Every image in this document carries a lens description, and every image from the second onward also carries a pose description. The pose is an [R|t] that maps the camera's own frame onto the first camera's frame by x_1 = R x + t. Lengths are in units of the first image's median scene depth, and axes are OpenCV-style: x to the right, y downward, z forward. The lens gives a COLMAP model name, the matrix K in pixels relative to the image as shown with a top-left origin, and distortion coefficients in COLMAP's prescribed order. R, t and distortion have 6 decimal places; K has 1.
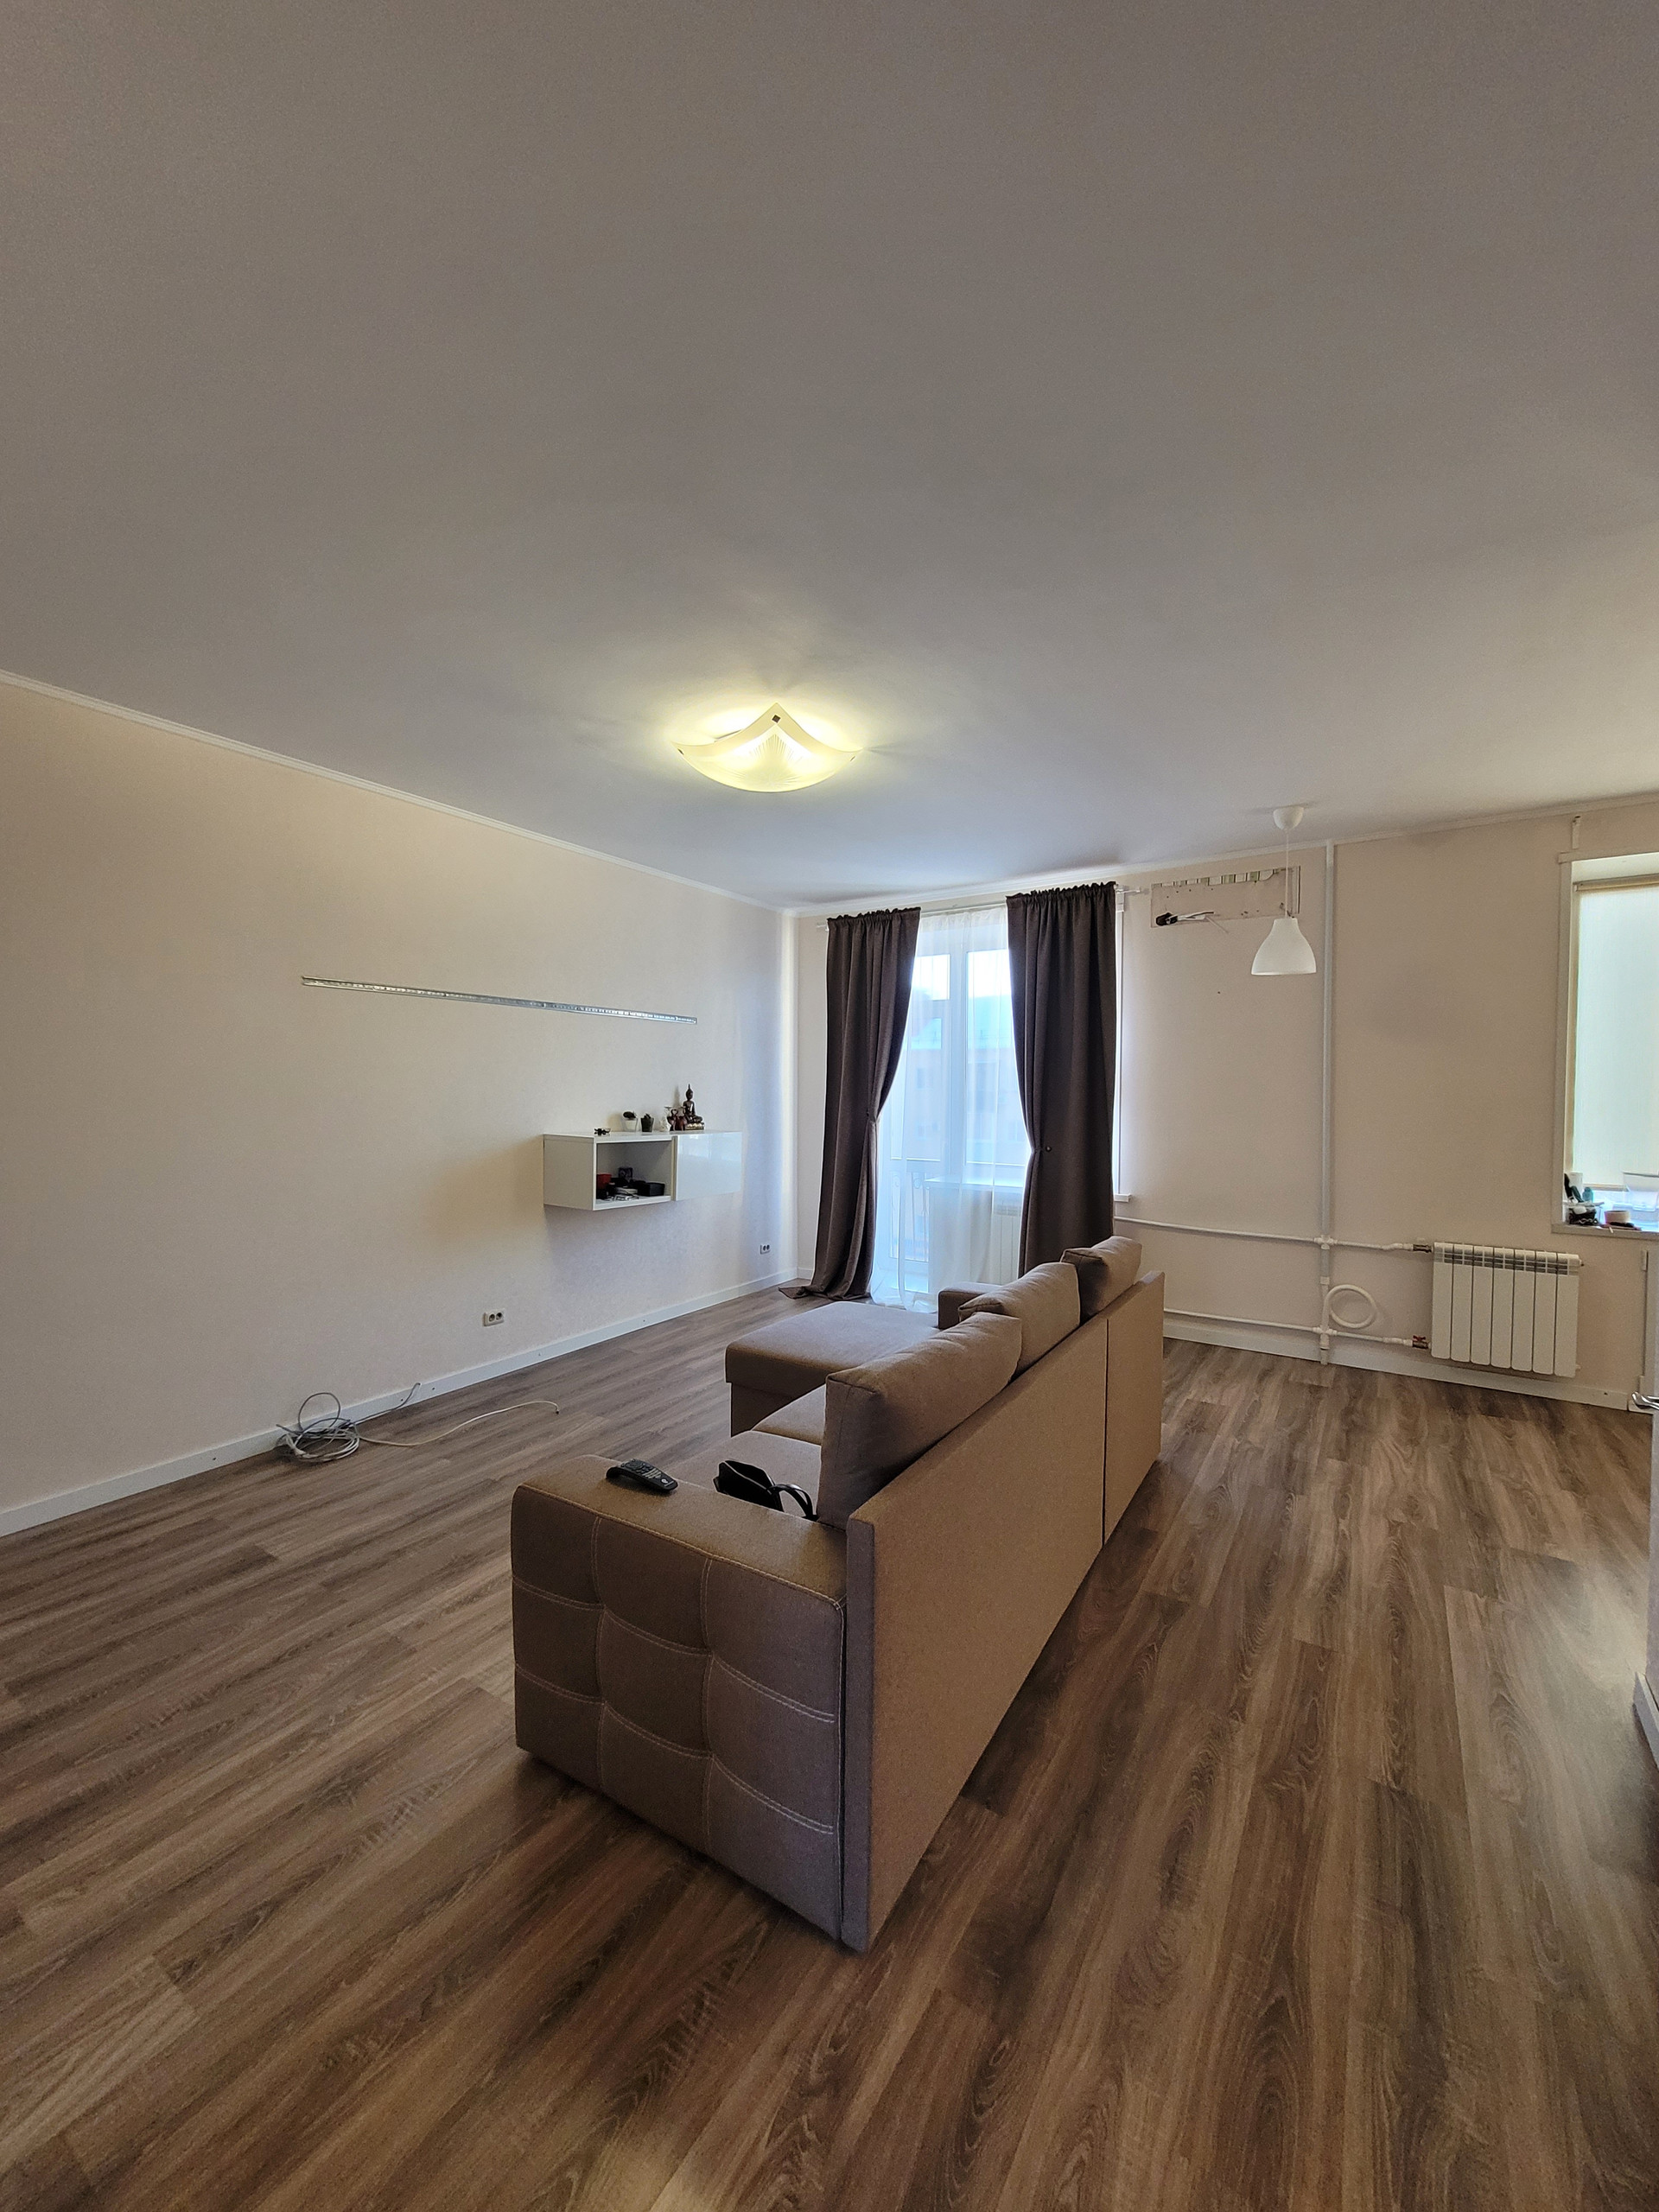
lens RADIAL K [[864.3, 0, 837.1], [0, 864.3, 1109.6], [0, 0, 1]] dist [0.006483, -0.000222]
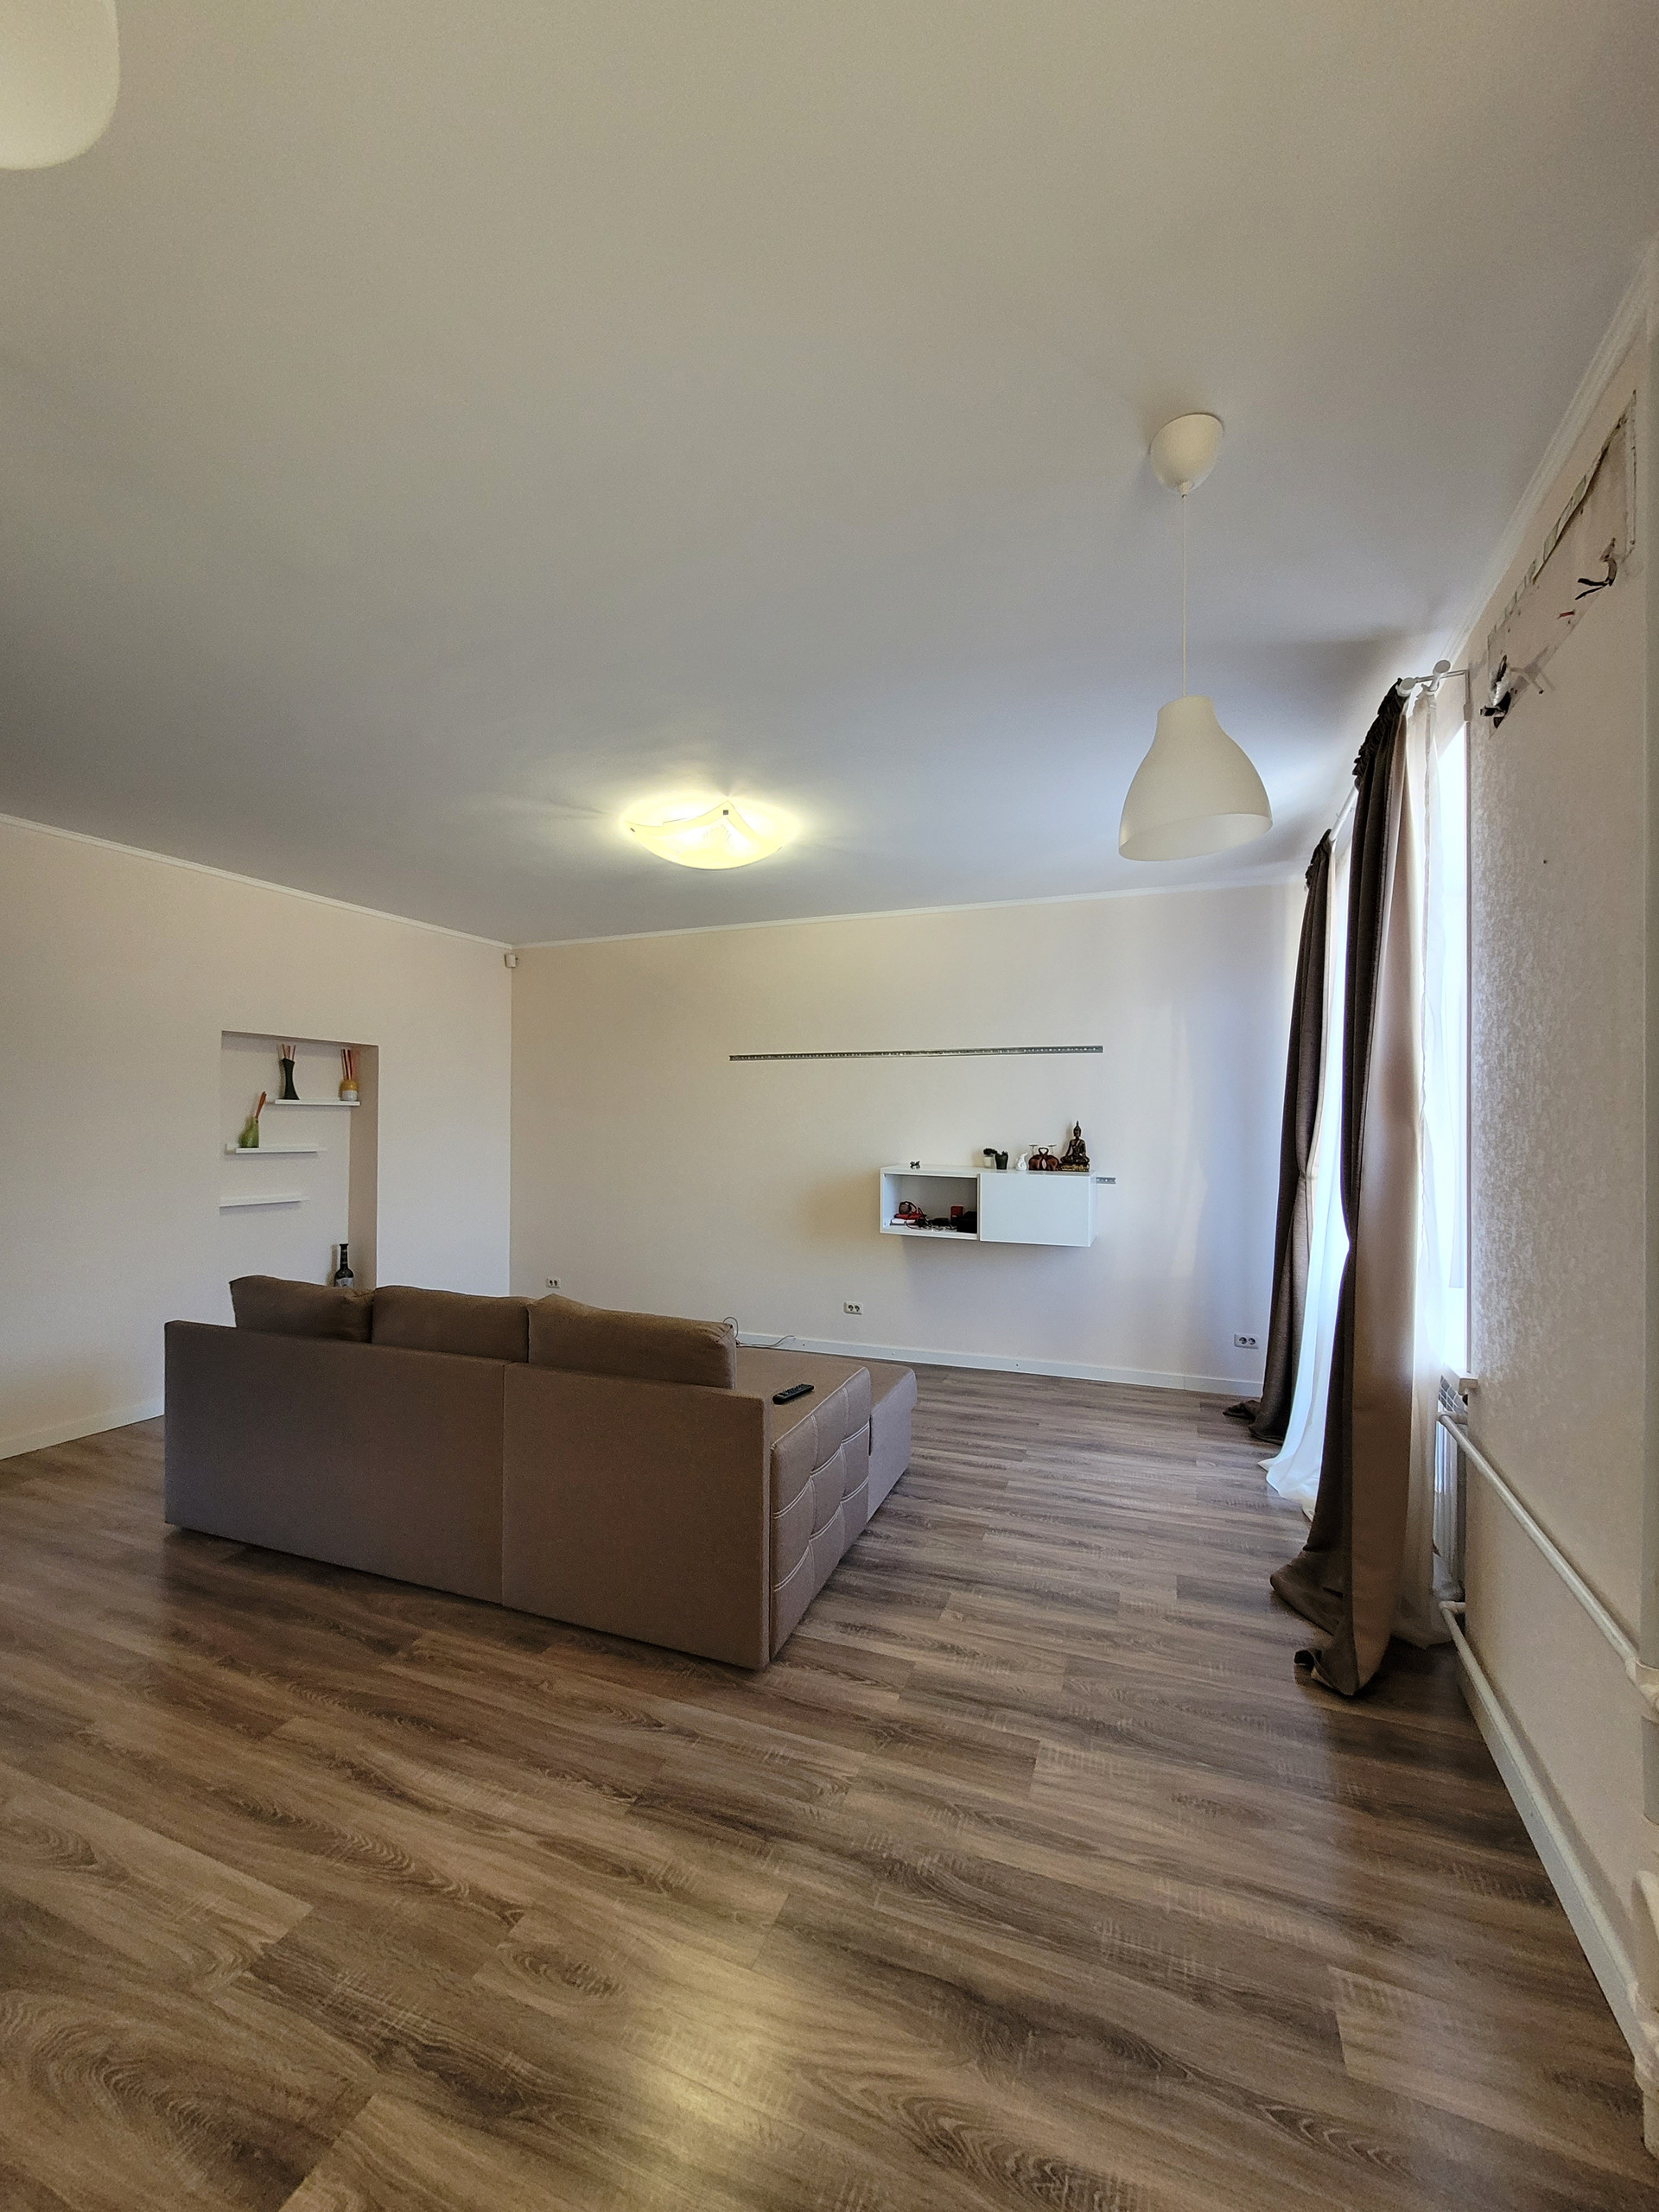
lens RADIAL K [[864.3, 0, 837.1], [0, 864.3, 1109.6], [0, 0, 1]] dist [0.006483, -0.000222]
pose [[0.192424, -0.018997, -0.981128, 0.917535], [-0.024659, 0.999403, -0.024187, -0.017612], [0.981002, 0.028848, 0.191840, 0.806340]]
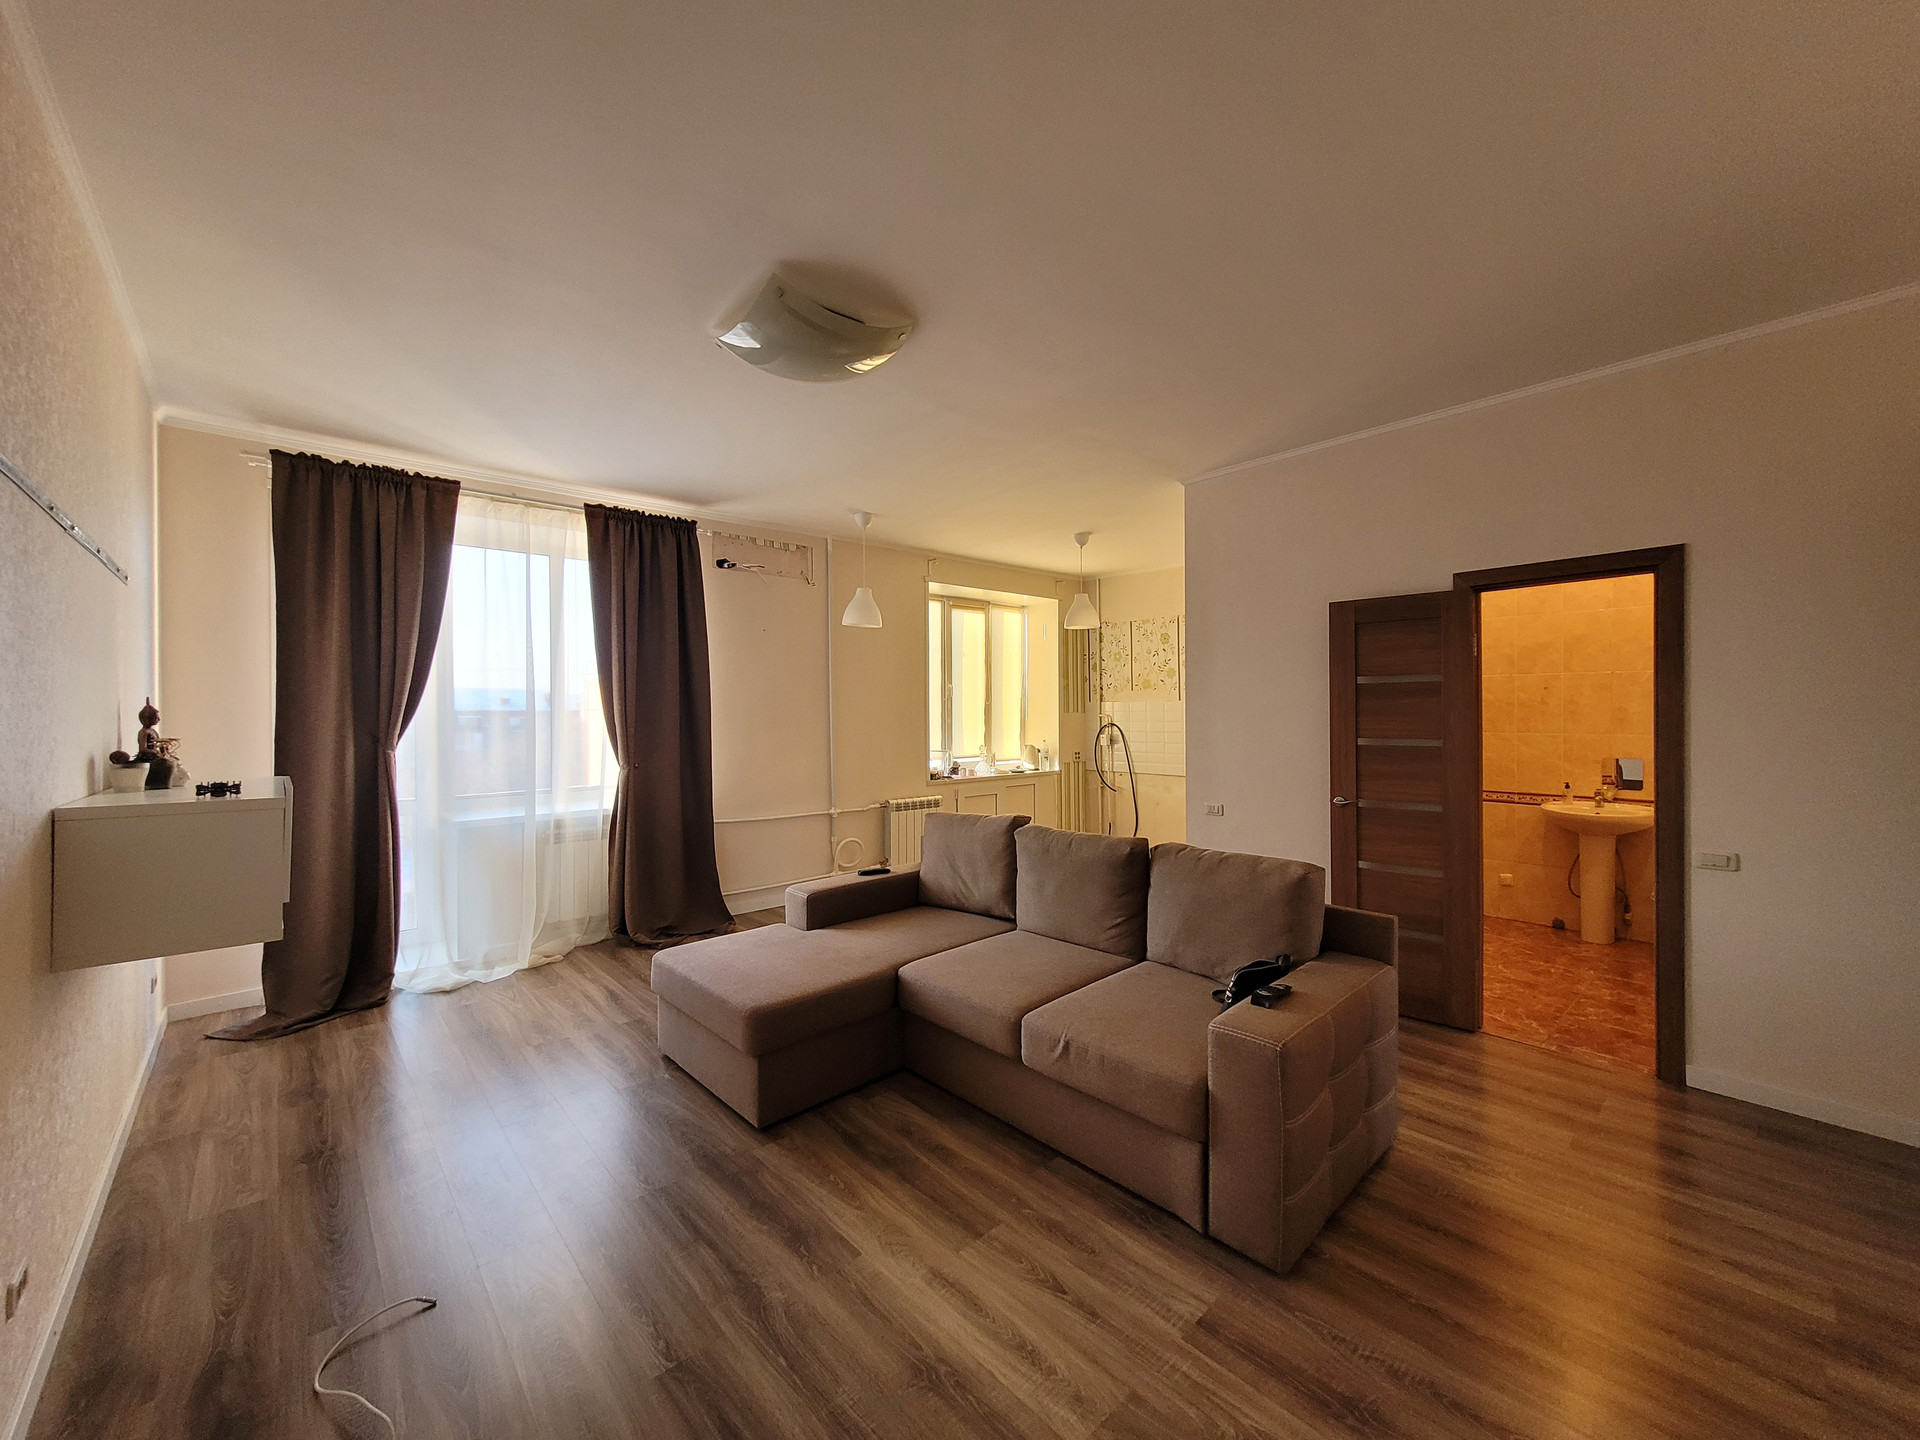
lens RADIAL K [[750.2, 0, 966.8], [0, 750.2, 709.1], [0, 0, 1]] dist [0.006483, -0.000222]
pose [[0.252316, -0.002750, 0.967641, -0.685444], [0.028623, 0.999580, -0.004623, -0.007635], [-0.967221, 0.028864, 0.252289, 0.544155]]
